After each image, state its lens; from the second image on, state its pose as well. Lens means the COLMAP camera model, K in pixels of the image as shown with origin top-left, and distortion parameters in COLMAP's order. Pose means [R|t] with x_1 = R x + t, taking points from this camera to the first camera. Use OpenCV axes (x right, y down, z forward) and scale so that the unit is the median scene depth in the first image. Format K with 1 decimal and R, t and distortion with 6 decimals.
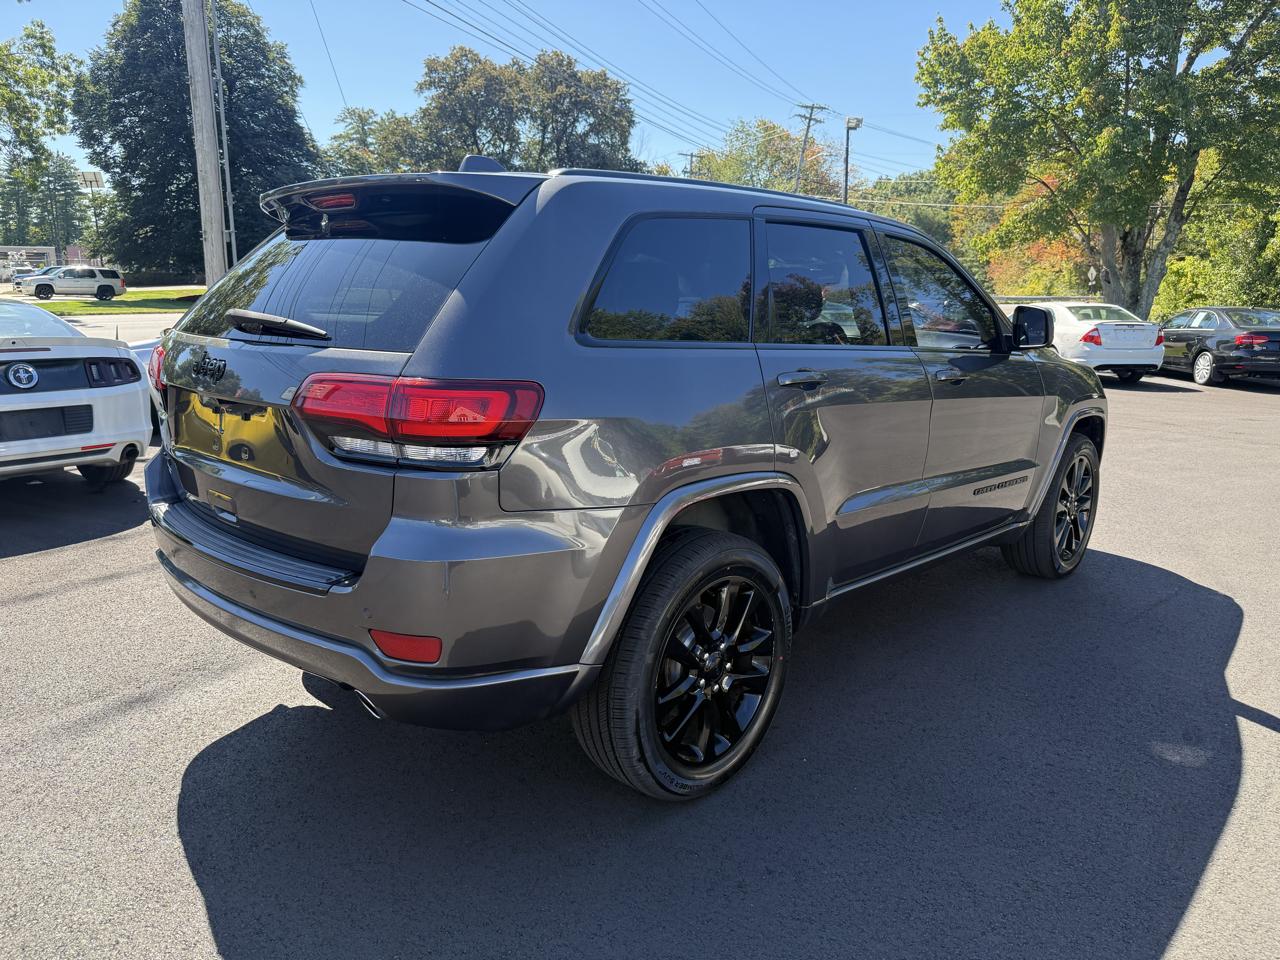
lens RADIAL K [[900.1, 0, 640.0], [0, 900.1, 480.0], [0, 0, 1]] dist [0.000580, -0.010508]
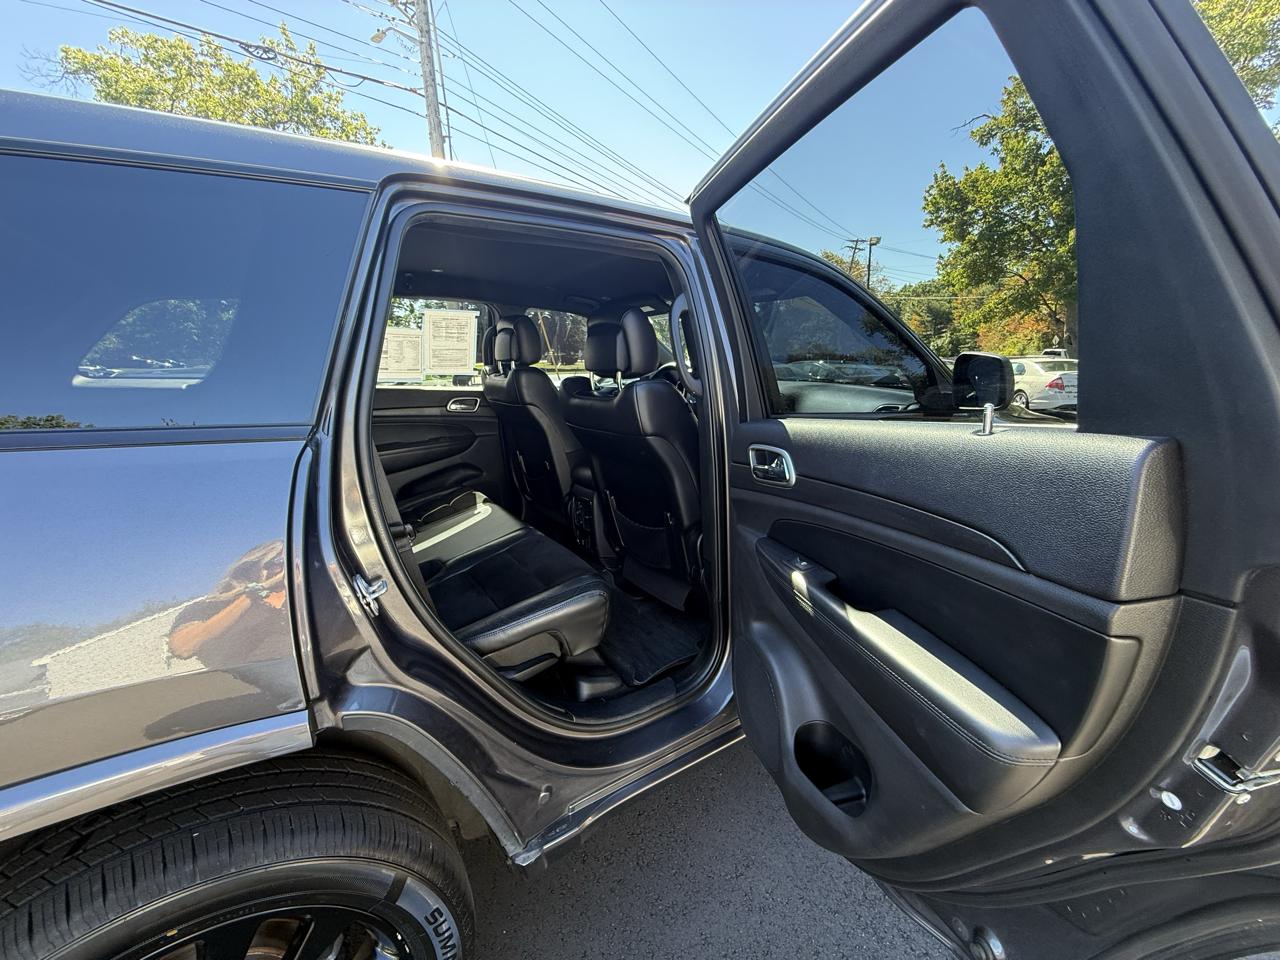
lens RADIAL K [[509.9, 0, 640.2], [0, 509.9, 476.5], [0, 0, 1]] dist [0.001240, -0.000184]
pose [[0.977514, 0.022563, -0.209661, 0.035890], [-0.019375, 0.999664, 0.017244, -0.013366], [0.209980, -0.012794, 0.977622, 0.075168]]
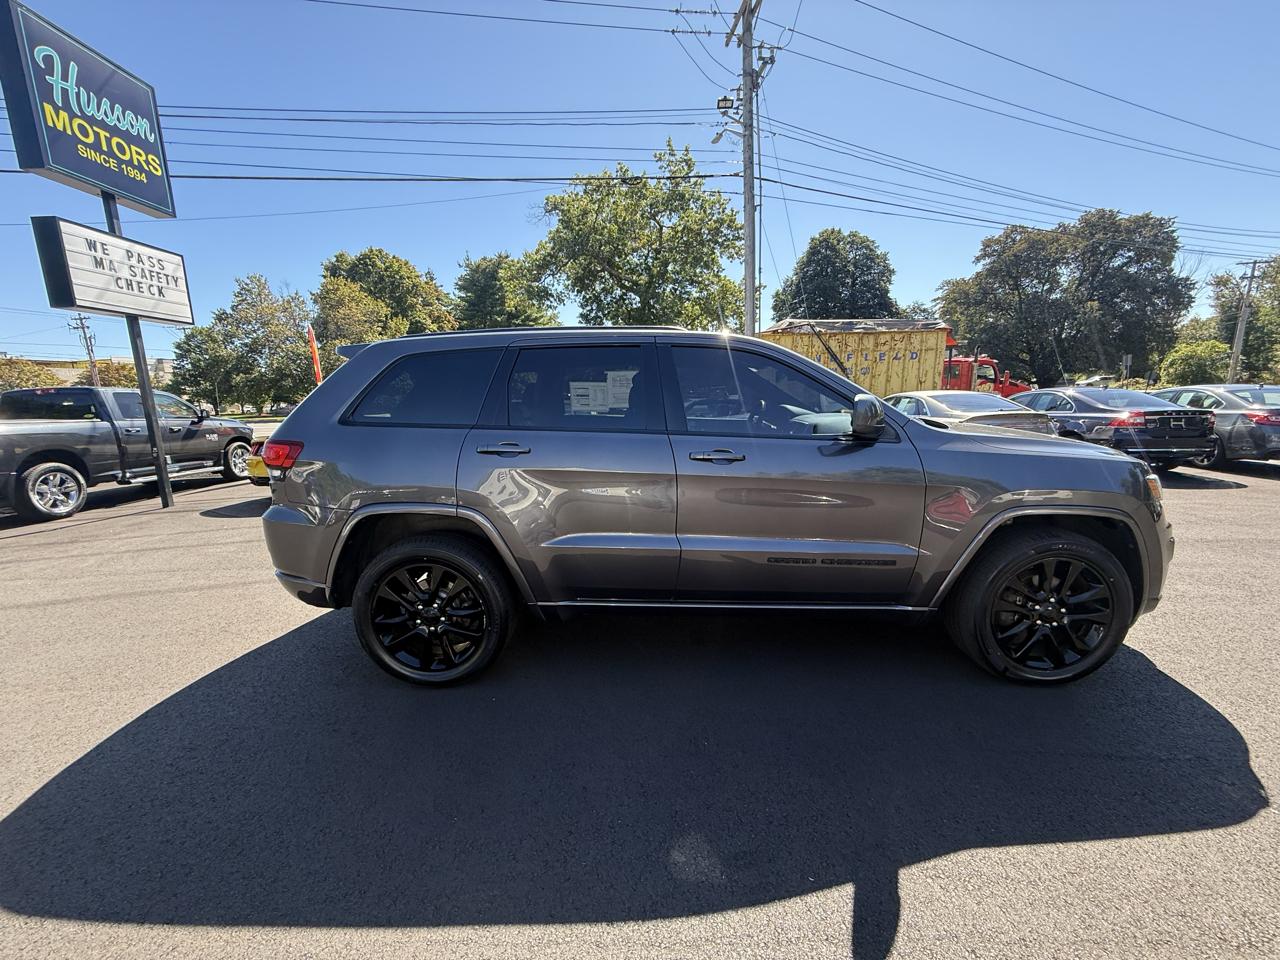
lens RADIAL K [[509.9, 0, 640.2], [0, 509.9, 476.5], [0, 0, 1]] dist [0.001240, -0.000184]
pose [[0.670330, 0.085848, -0.737080, 0.100186], [-0.121361, 0.992595, 0.005238, -0.010281], [0.732072, 0.085942, 0.675785, 0.059602]]
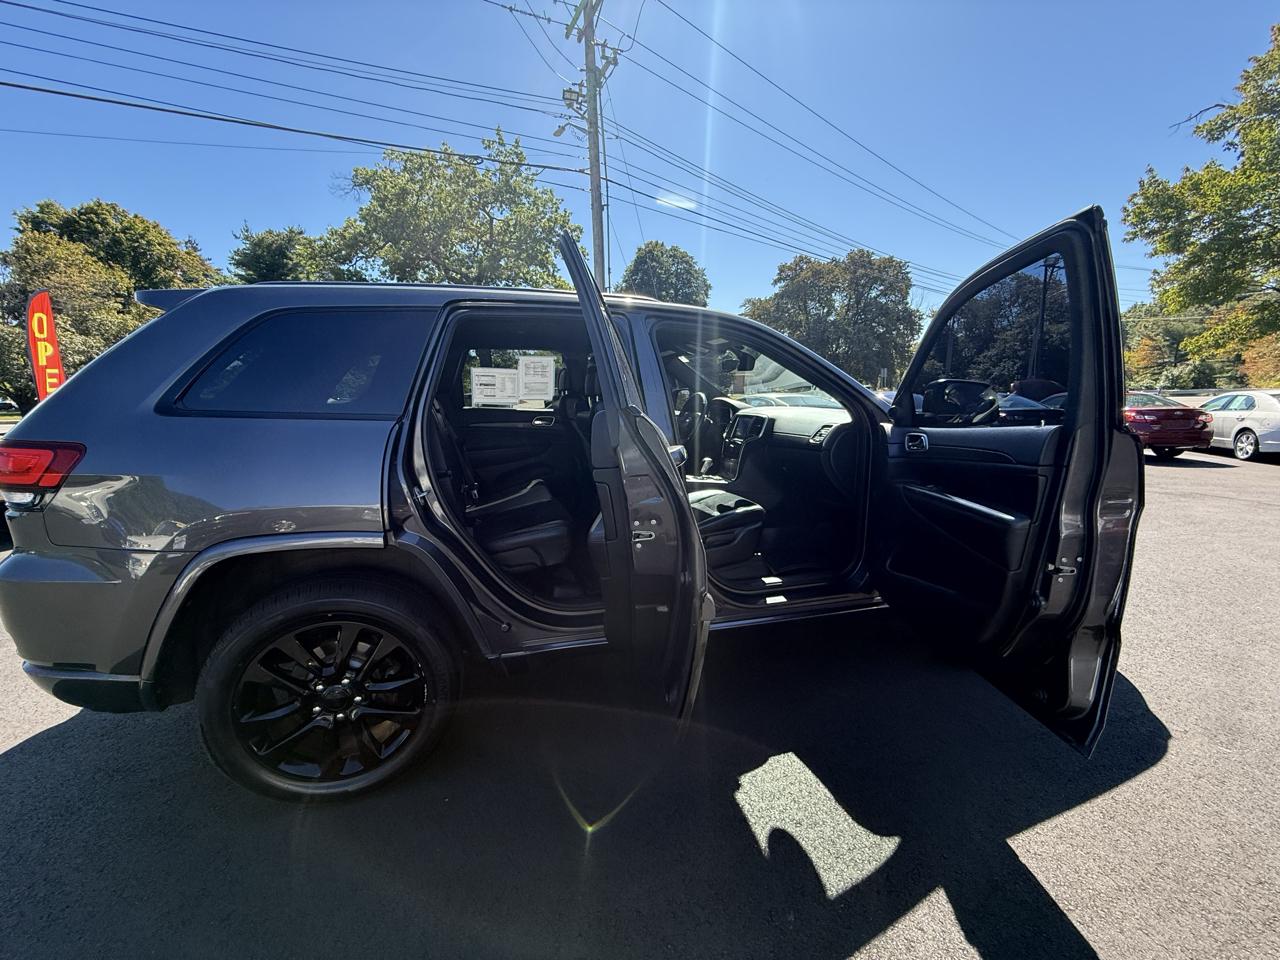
lens RADIAL K [[509.1, 0, 641.1], [0, 509.1, 476.9], [0, 0, 1]] dist [0.000718, -0.000502]
pose [[0.873620, 0.052811, -0.483734, 0.069846], [-0.077514, 0.996503, -0.031196, -0.007931], [0.480395, 0.064750, 0.874659, 0.058071]]
